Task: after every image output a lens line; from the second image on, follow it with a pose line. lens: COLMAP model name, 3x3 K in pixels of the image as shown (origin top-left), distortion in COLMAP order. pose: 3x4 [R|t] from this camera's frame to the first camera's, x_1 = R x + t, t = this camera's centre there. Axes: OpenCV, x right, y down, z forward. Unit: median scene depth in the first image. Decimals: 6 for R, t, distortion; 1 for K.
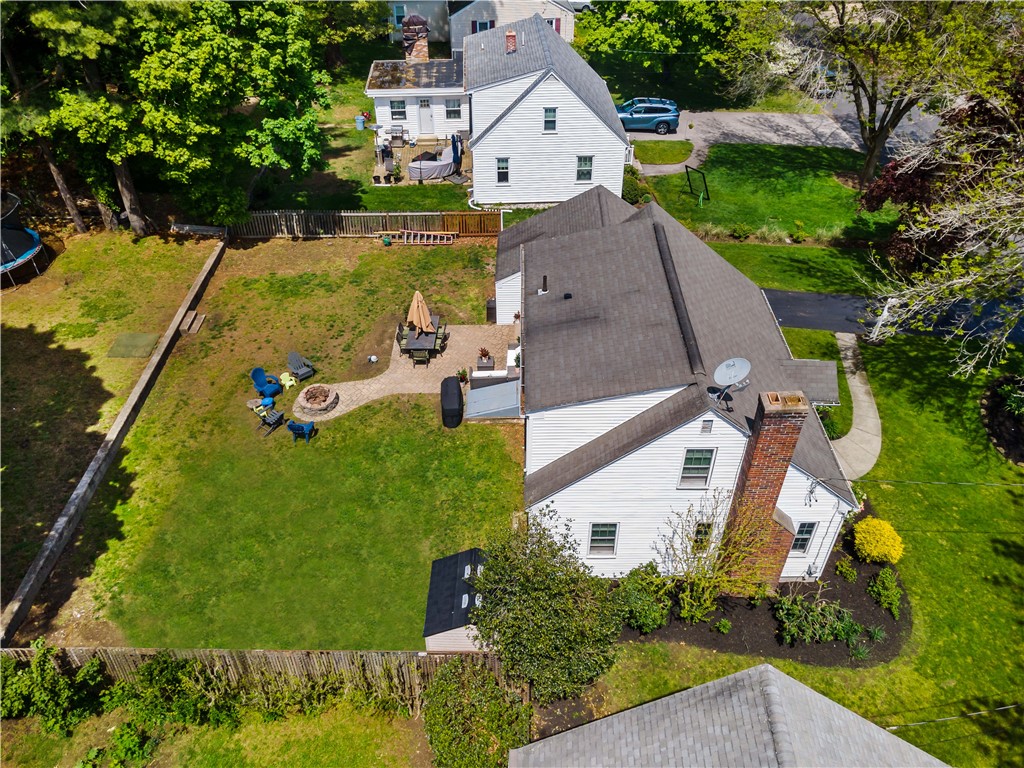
lens RADIAL K [[722.7, 0, 516.3], [0, 722.7, 387.1], [0, 0, 1]] dist [0.035603, 0.010203]
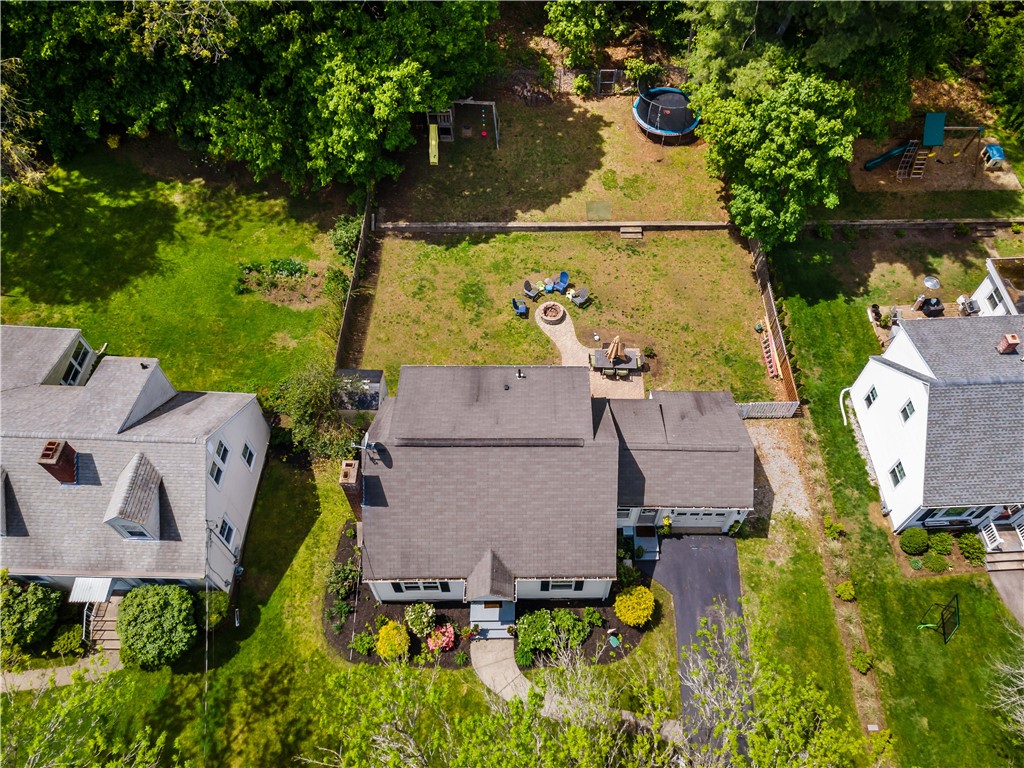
lens RADIAL K [[722.7, 0, 514.3], [0, 722.7, 380.6], [0, 0, 1]] dist [0.035603, 0.010203]
pose [[-0.039974, 0.830863, -0.555039, 0.648137], [-0.642258, 0.404166, 0.651271, -0.814060], [0.765445, 0.382512, 0.517473, 0.211452]]
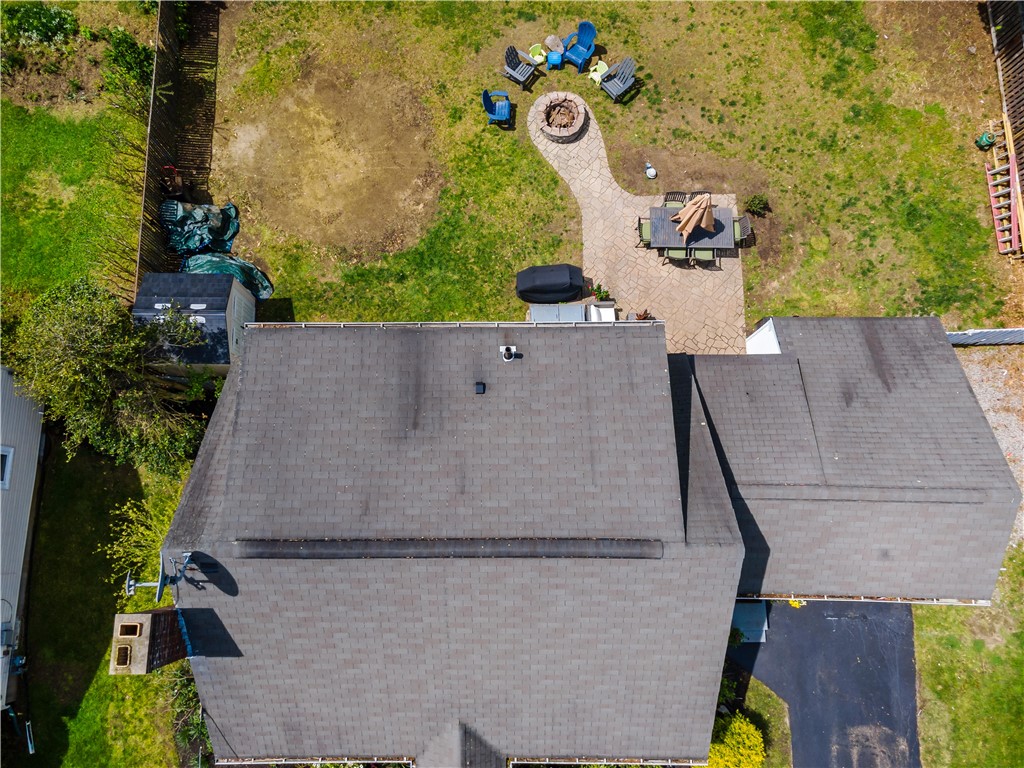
lens RADIAL K [[789.4, 0, 471.5], [0, 789.4, 393.3], [0, 0, 1]] dist [0.022797, 0.018830]
pose [[-0.017754, 0.981790, -0.189136, 0.161178], [-0.622553, 0.137167, 0.770463, -0.500086], [0.782377, 0.131426, 0.608781, 0.441322]]
